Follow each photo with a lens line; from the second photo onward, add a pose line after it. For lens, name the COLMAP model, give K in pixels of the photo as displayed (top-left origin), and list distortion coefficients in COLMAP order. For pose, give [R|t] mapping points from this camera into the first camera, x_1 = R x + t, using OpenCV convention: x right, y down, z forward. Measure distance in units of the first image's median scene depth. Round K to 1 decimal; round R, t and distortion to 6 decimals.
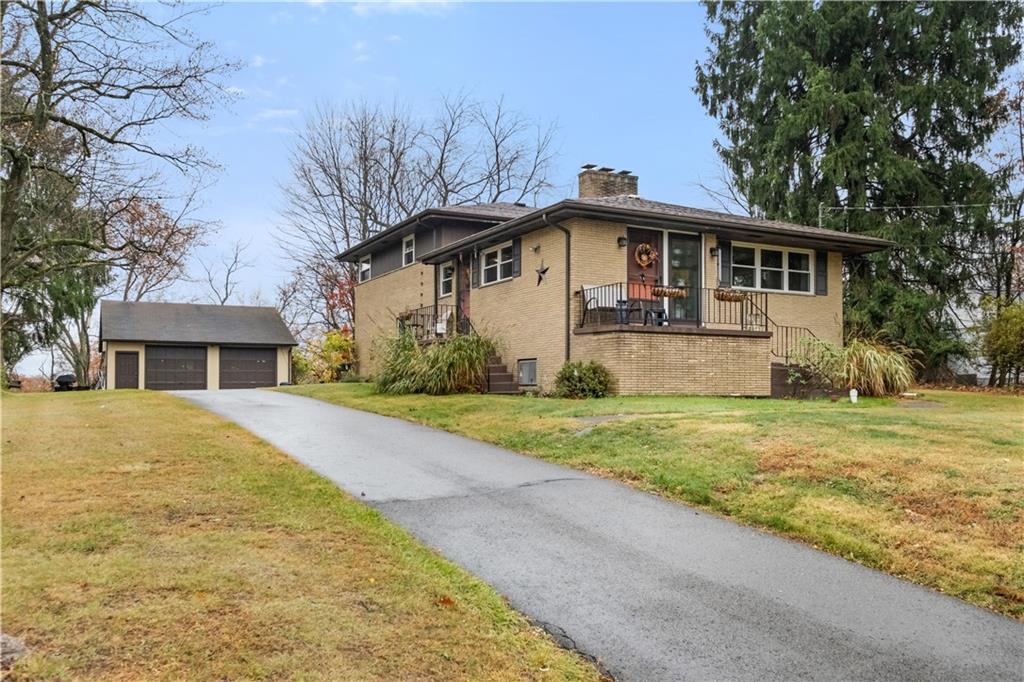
lens RADIAL K [[851.9, 0, 512.4], [0, 851.9, 349.5], [0, 0, 1]] dist [0.011842, 0.005759]
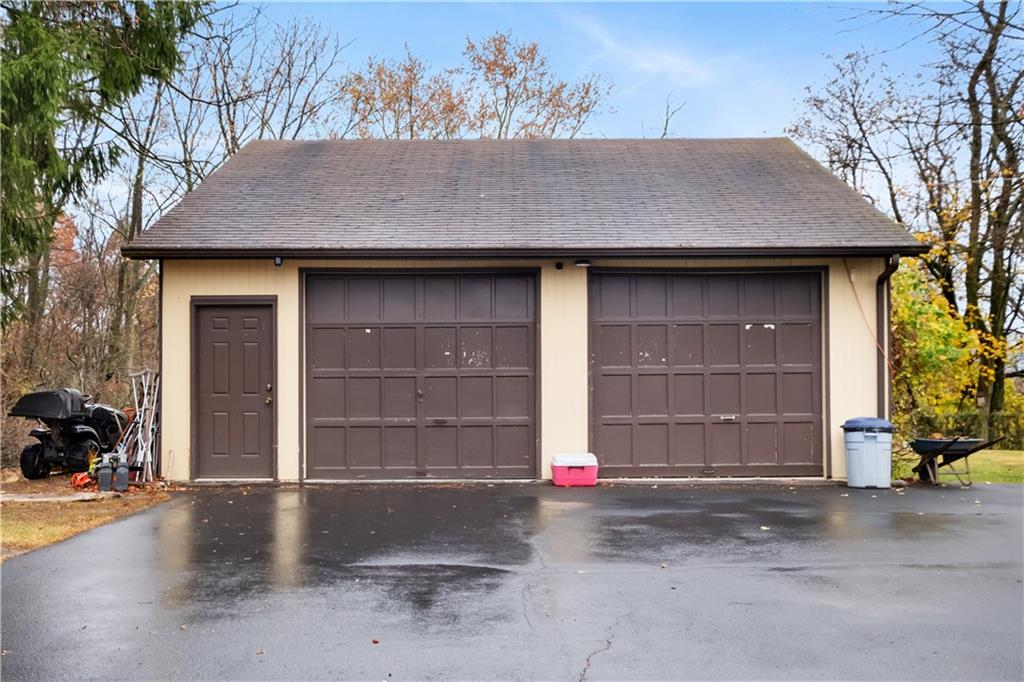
lens RADIAL K [[1043.8, 0, 509.0], [0, 1043.8, 341.2], [0, 0, 1]] dist [-0.003224, 0.000000]
pose [[0.892614, -0.008926, -0.450733, -0.233412], [0.027948, 0.998976, 0.035566, 0.006055], [0.449954, -0.044344, 0.891950, 0.732750]]
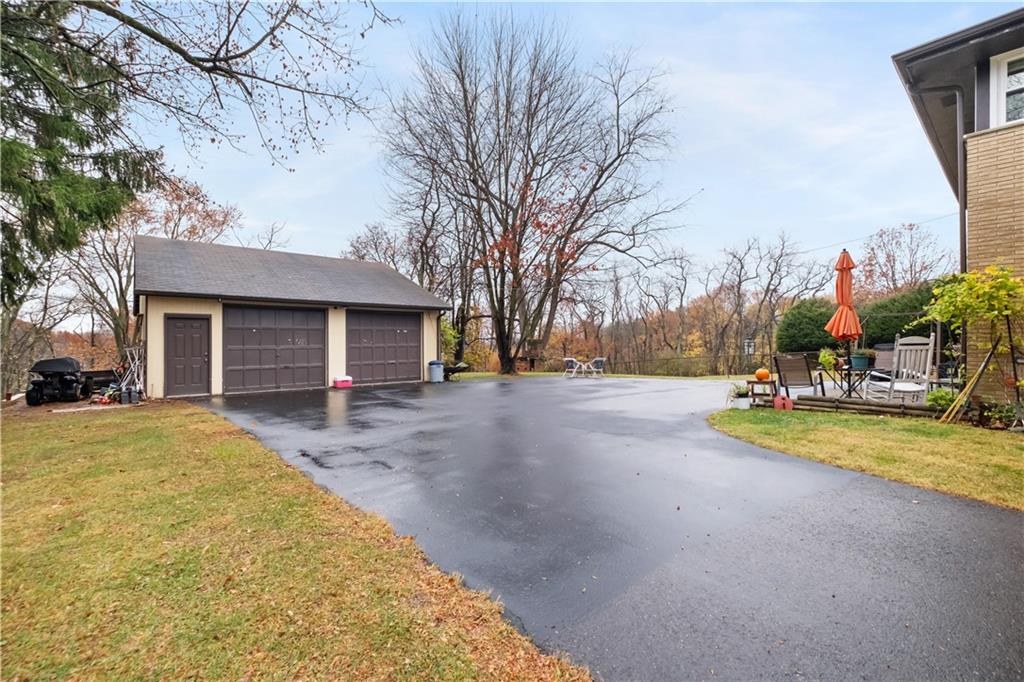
lens RADIAL K [[441.9, 0, 516.6], [0, 441.9, 339.5], [0, 0, 1]] dist [-0.003864, -0.000217]
pose [[0.967716, -0.001101, 0.252042, -0.302478], [-0.010977, 0.998857, 0.046511, 0.002631], [-0.251805, -0.047776, 0.966598, 0.638605]]
